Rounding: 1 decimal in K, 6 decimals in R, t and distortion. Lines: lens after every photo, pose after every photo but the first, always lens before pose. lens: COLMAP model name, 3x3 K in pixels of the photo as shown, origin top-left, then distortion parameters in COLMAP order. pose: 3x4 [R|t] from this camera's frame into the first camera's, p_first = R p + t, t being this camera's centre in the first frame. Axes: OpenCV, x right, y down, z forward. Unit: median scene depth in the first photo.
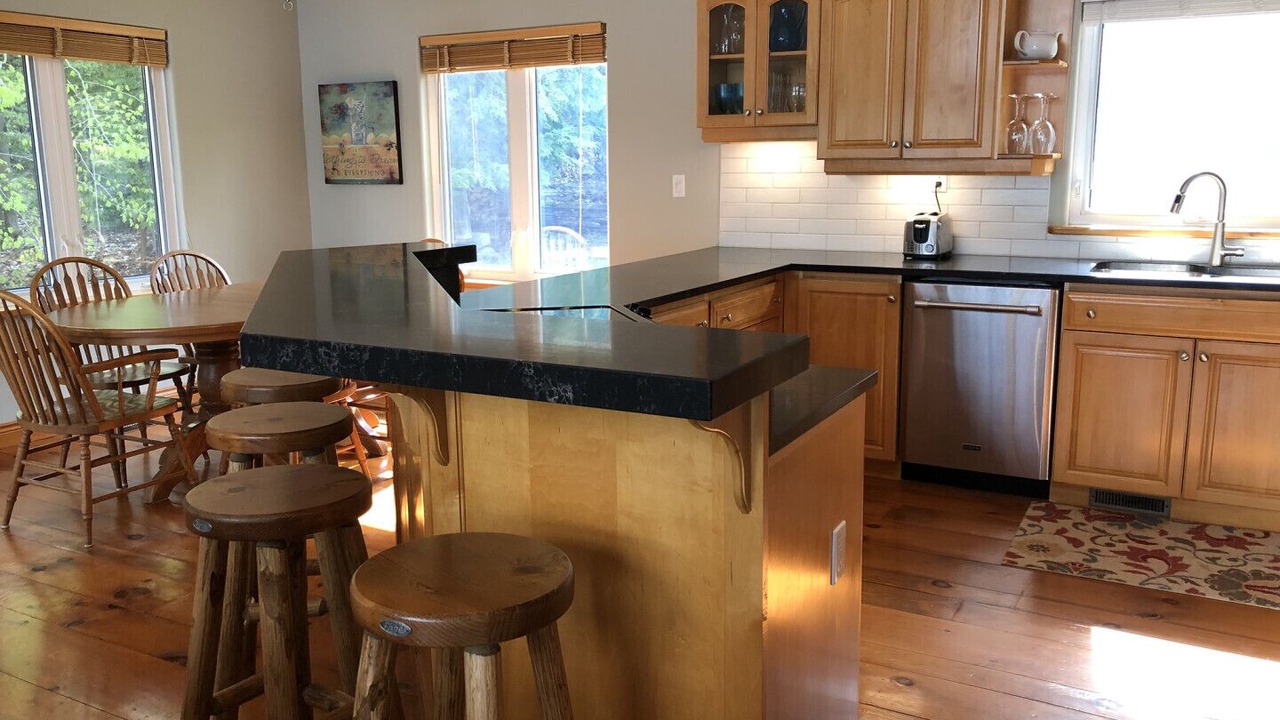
lens RADIAL K [[1043.3, 0, 637.9], [0, 1043.3, 356.3], [0, 0, 1]] dist [0.060621, -0.020939]
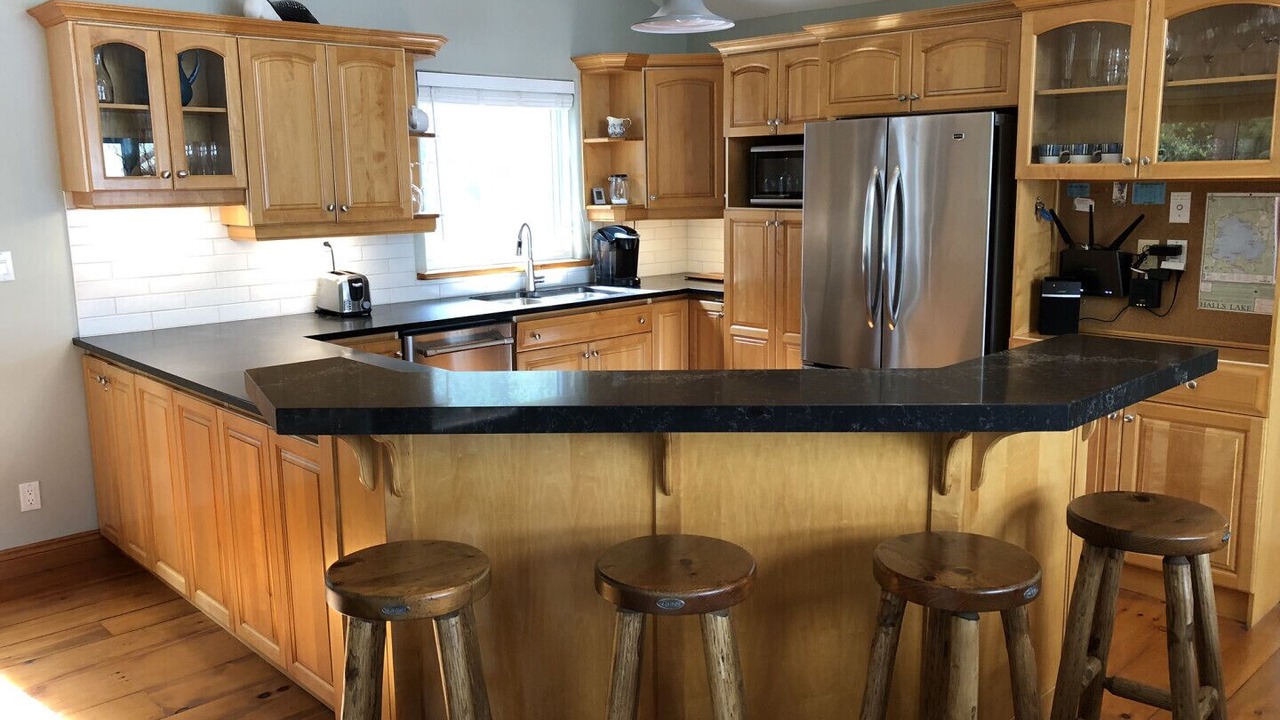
lens RADIAL K [[1043.3, 0, 639.1], [0, 1043.3, 361.2], [0, 0, 1]] dist [0.060621, -0.020939]
pose [[0.291243, -0.151342, 0.944602, -0.672519], [0.214269, 0.972641, 0.089770, -0.080639], [-0.932345, 0.176254, 0.315702, 0.407802]]
